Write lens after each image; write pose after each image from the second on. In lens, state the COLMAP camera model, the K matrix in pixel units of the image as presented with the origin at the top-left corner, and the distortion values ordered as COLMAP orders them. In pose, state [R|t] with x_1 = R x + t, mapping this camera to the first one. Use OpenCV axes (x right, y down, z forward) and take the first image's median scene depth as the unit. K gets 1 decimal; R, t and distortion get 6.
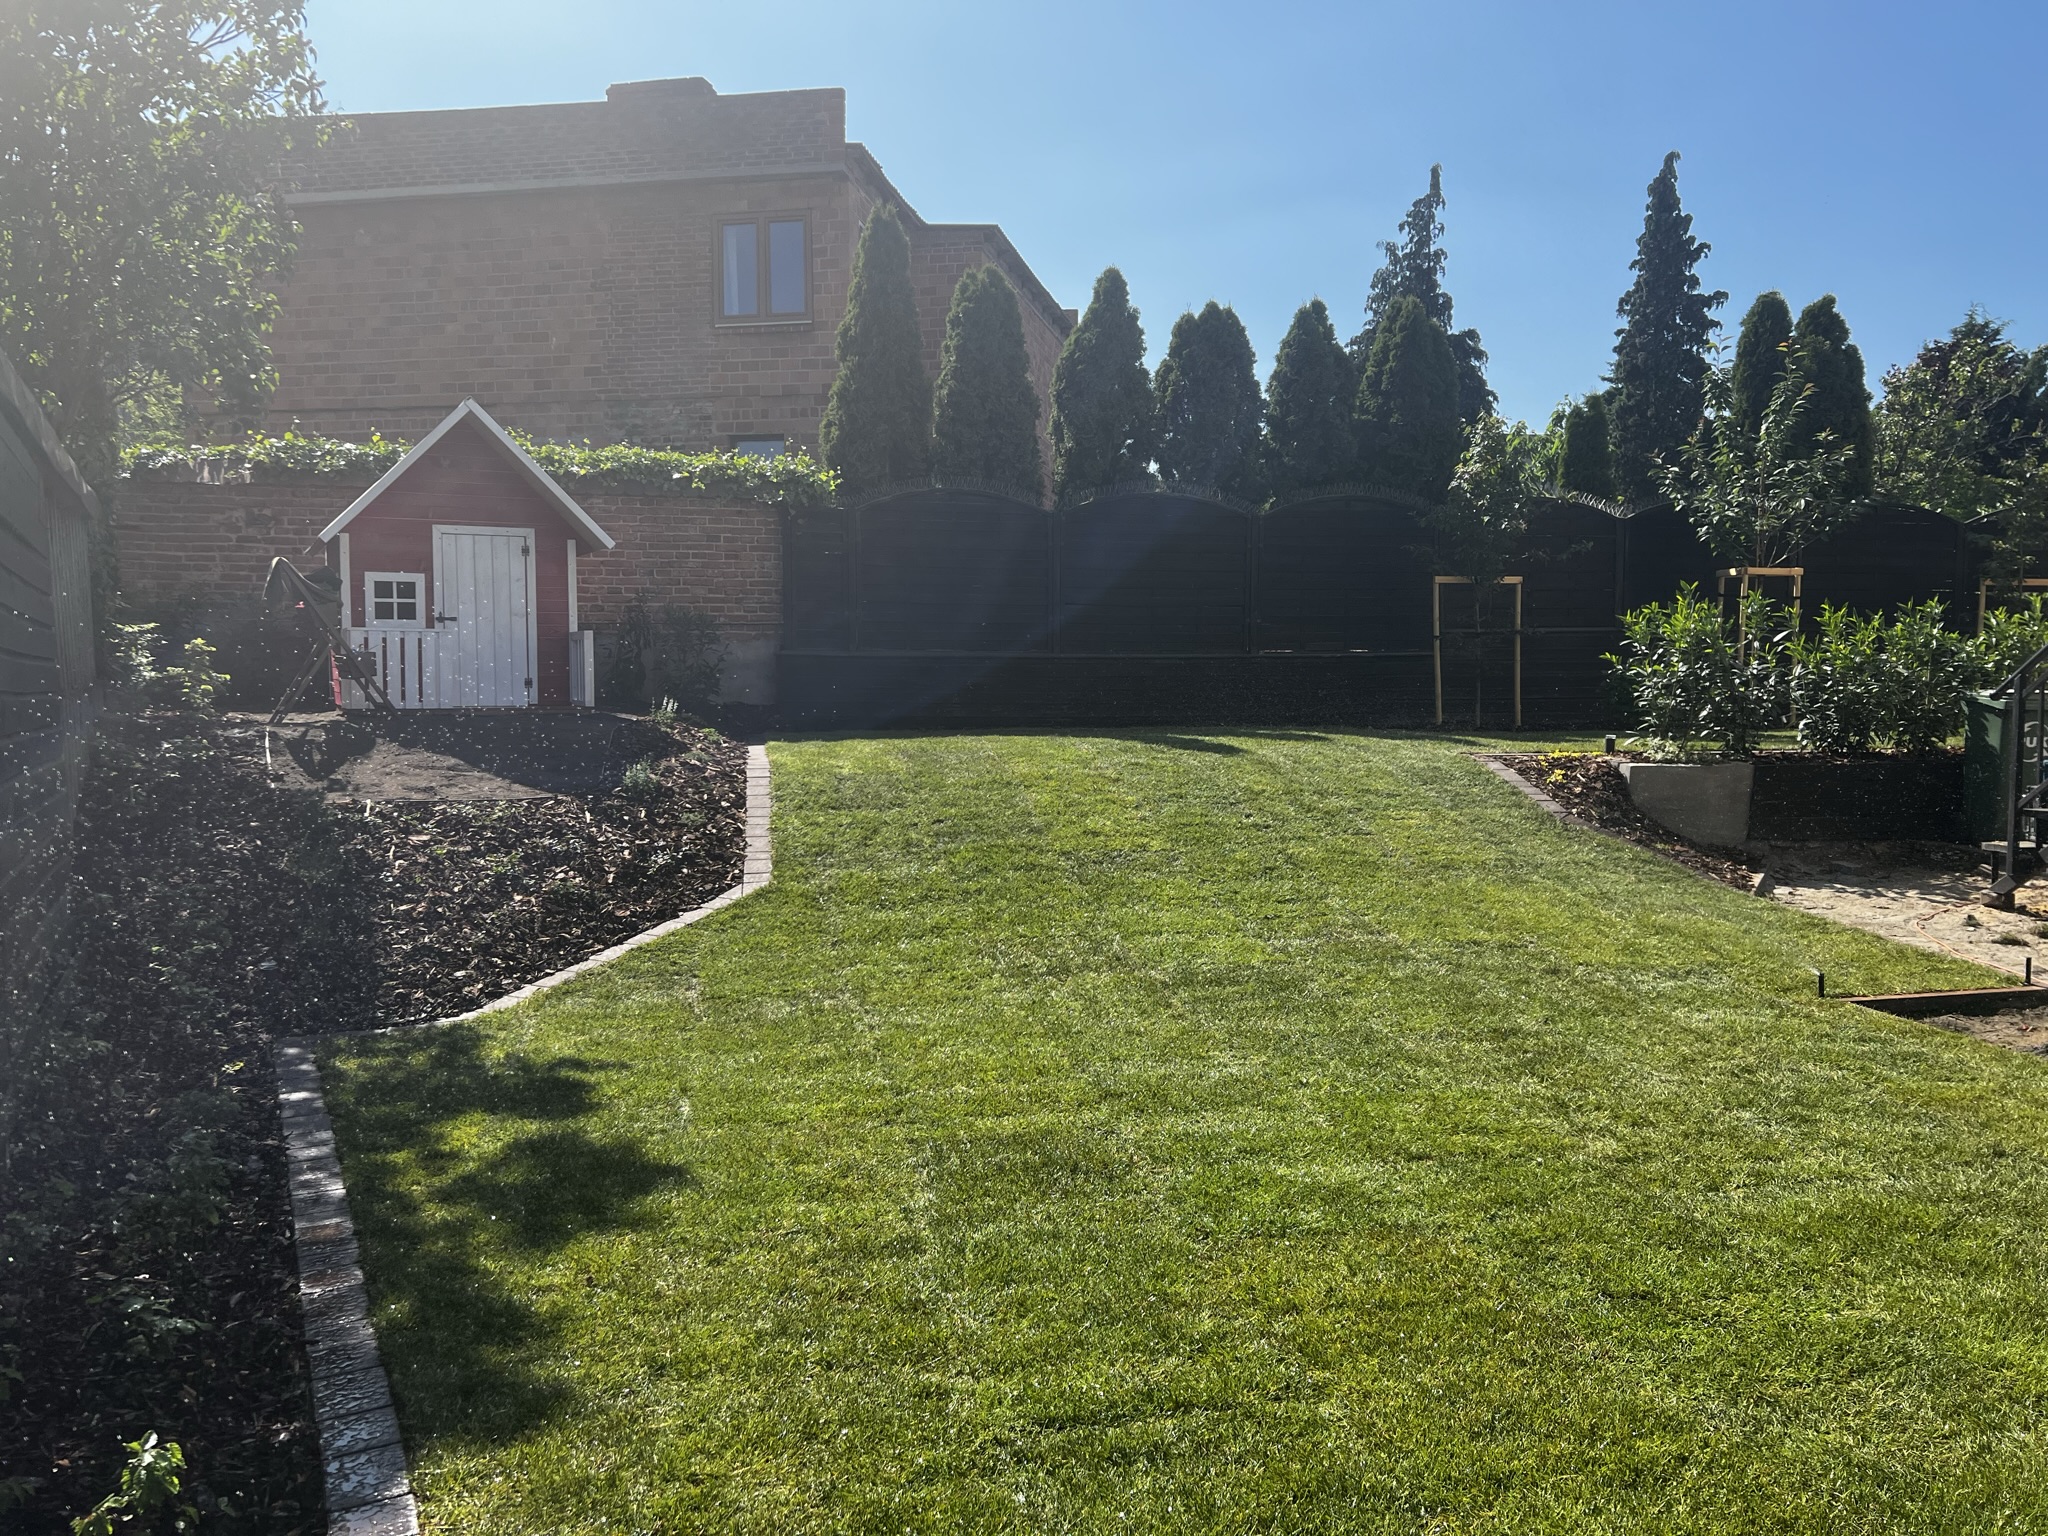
lens RADIAL K [[1537.1, 0, 1011.6], [0, 1537.1, 759.8], [0, 0, 1]] dist [0.043766, -0.057762]
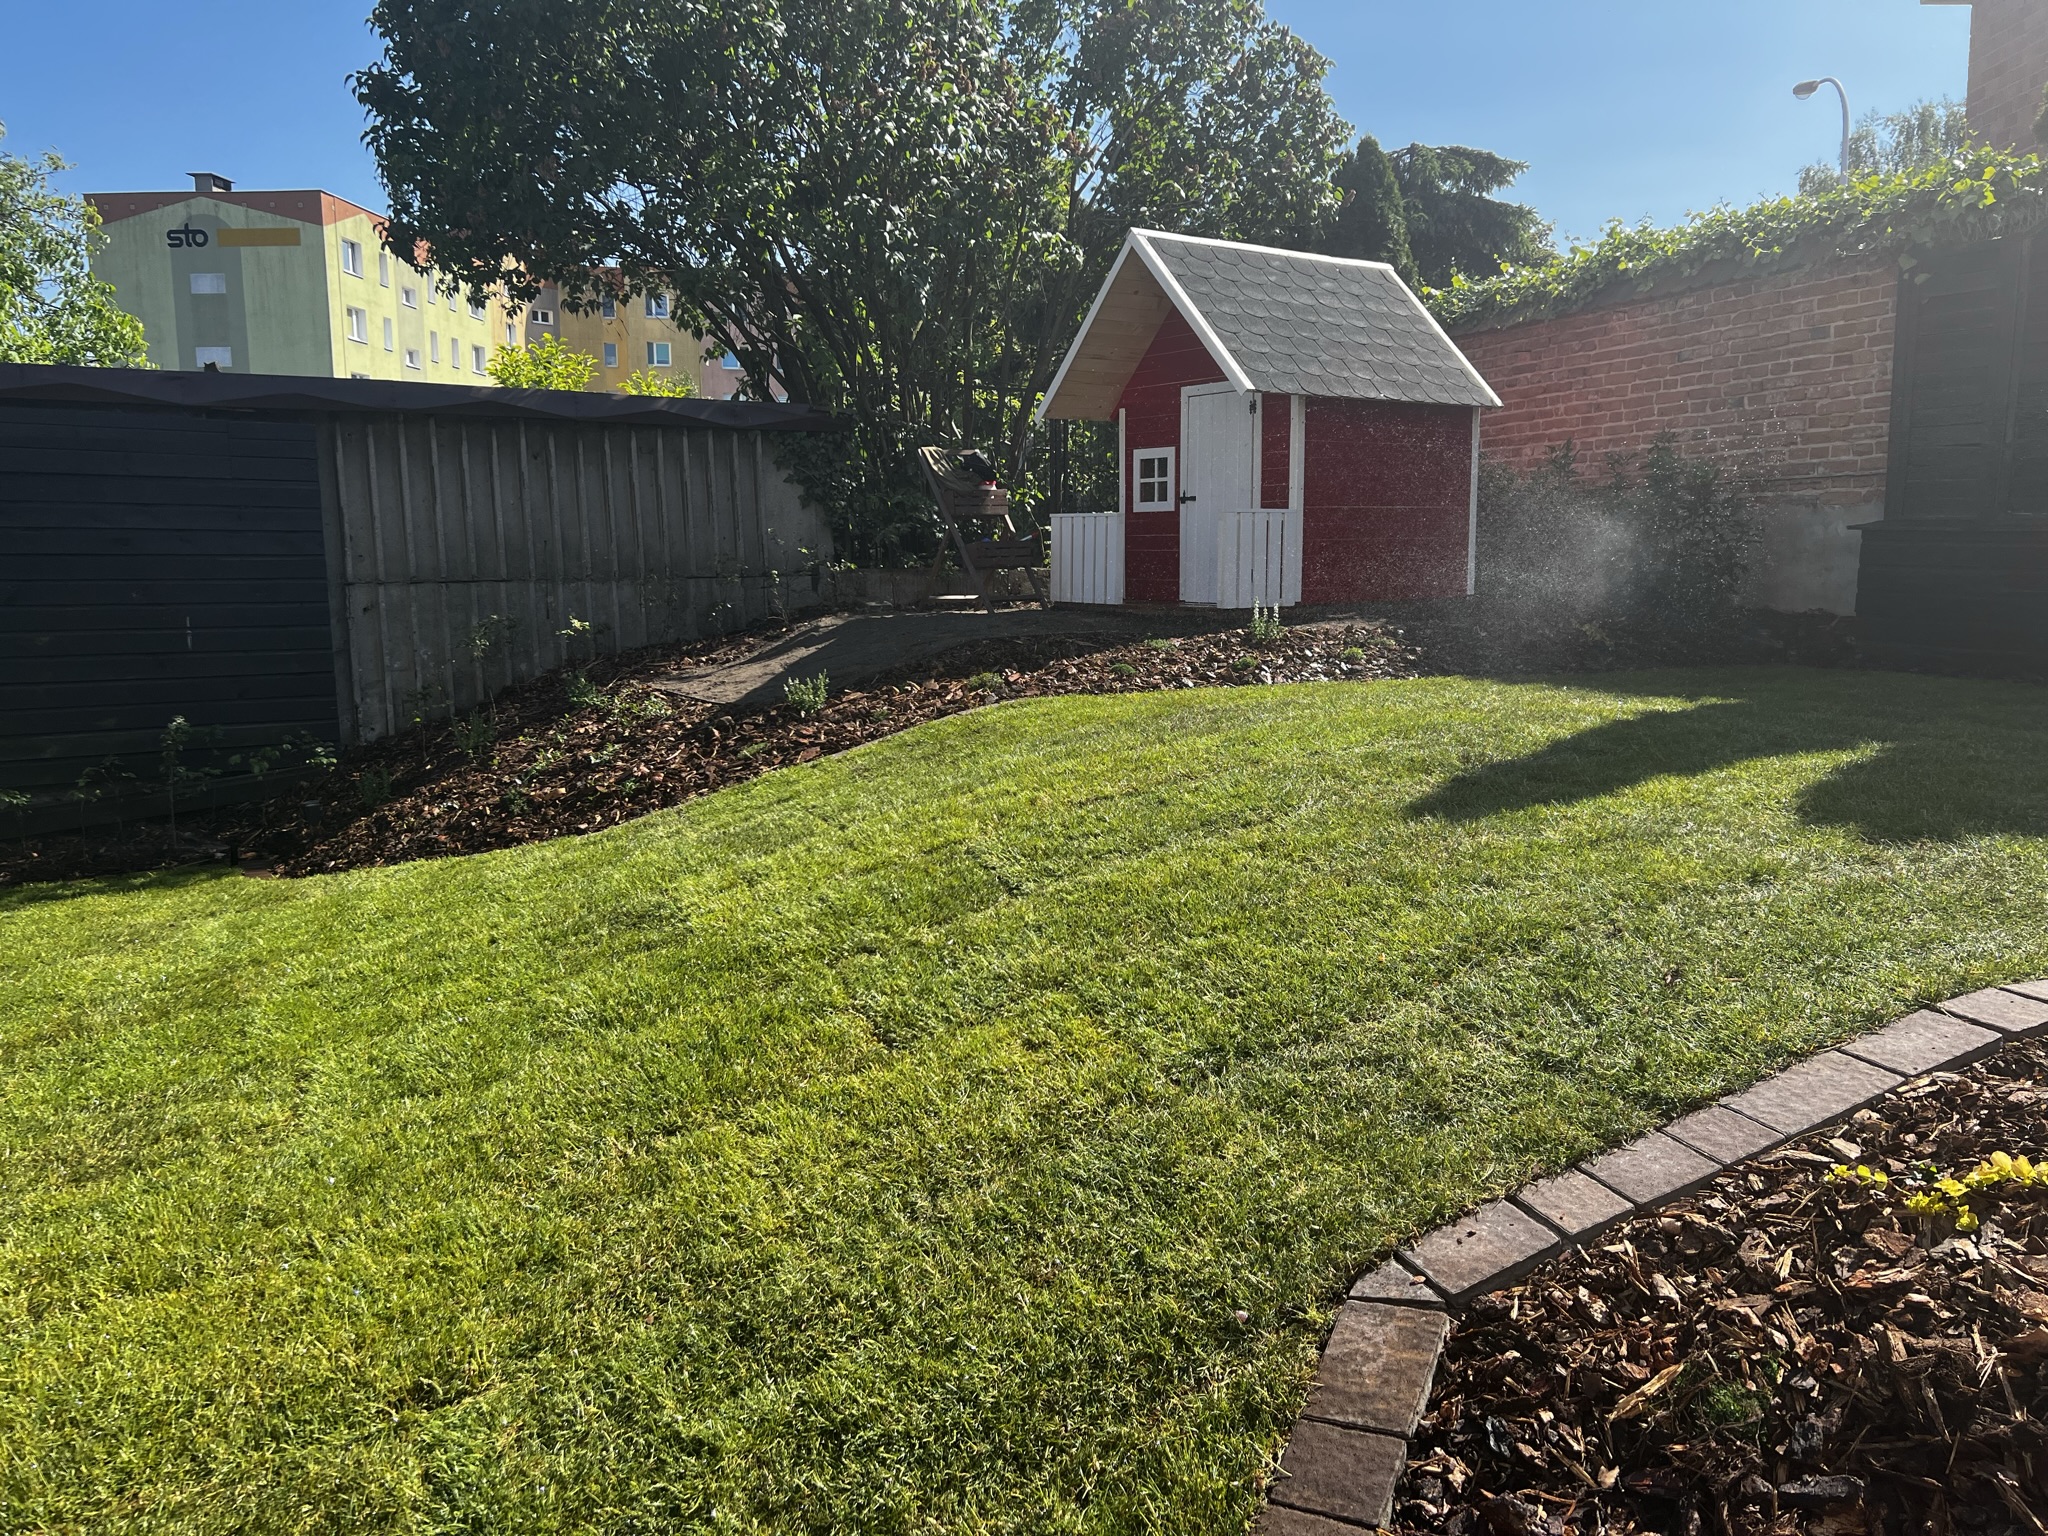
lens RADIAL K [[1537.1, 0, 1011.6], [0, 1537.1, 759.8], [0, 0, 1]] dist [0.043766, -0.057762]
pose [[0.152475, 0.137406, -0.978709, 0.252373], [-0.050982, 0.990063, 0.131057, -0.029122], [0.986992, 0.029914, 0.157965, 0.411225]]
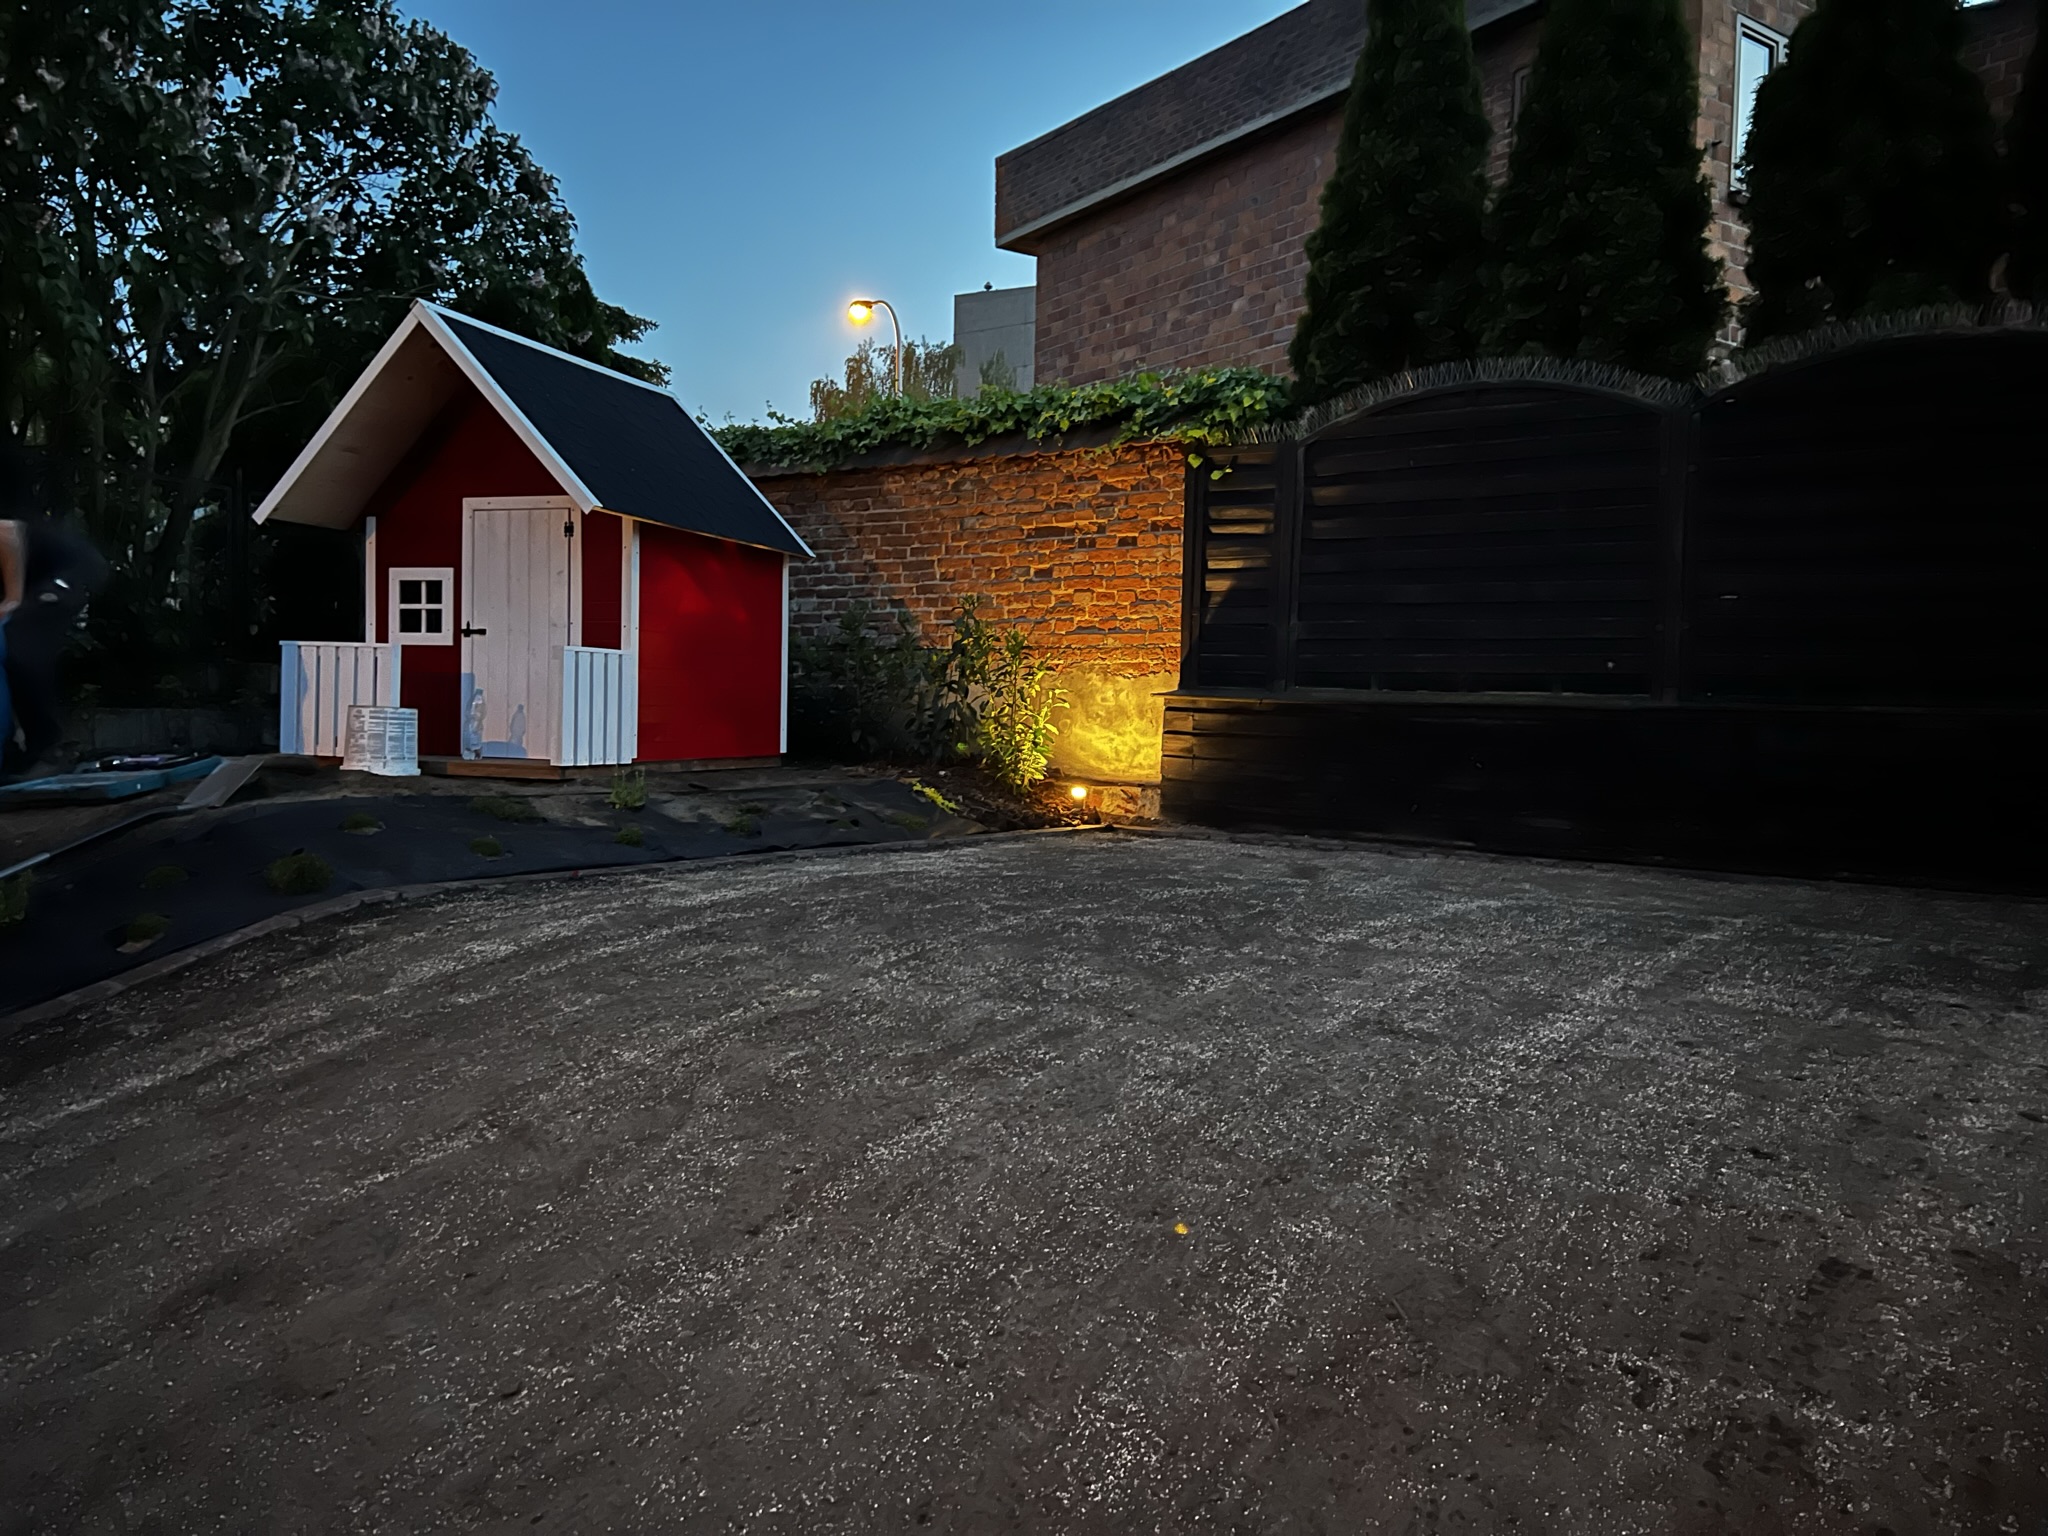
lens RADIAL K [[1540.3, 0, 1017.9], [0, 1540.3, 760.1], [0, 0, 1]] dist [0.104701, -0.219648]
pose [[0.693329, 0.042689, -0.719356, 0.167595], [-0.069459, 0.997555, -0.007747, -0.023819], [0.717266, 0.055337, 0.694599, 0.367191]]
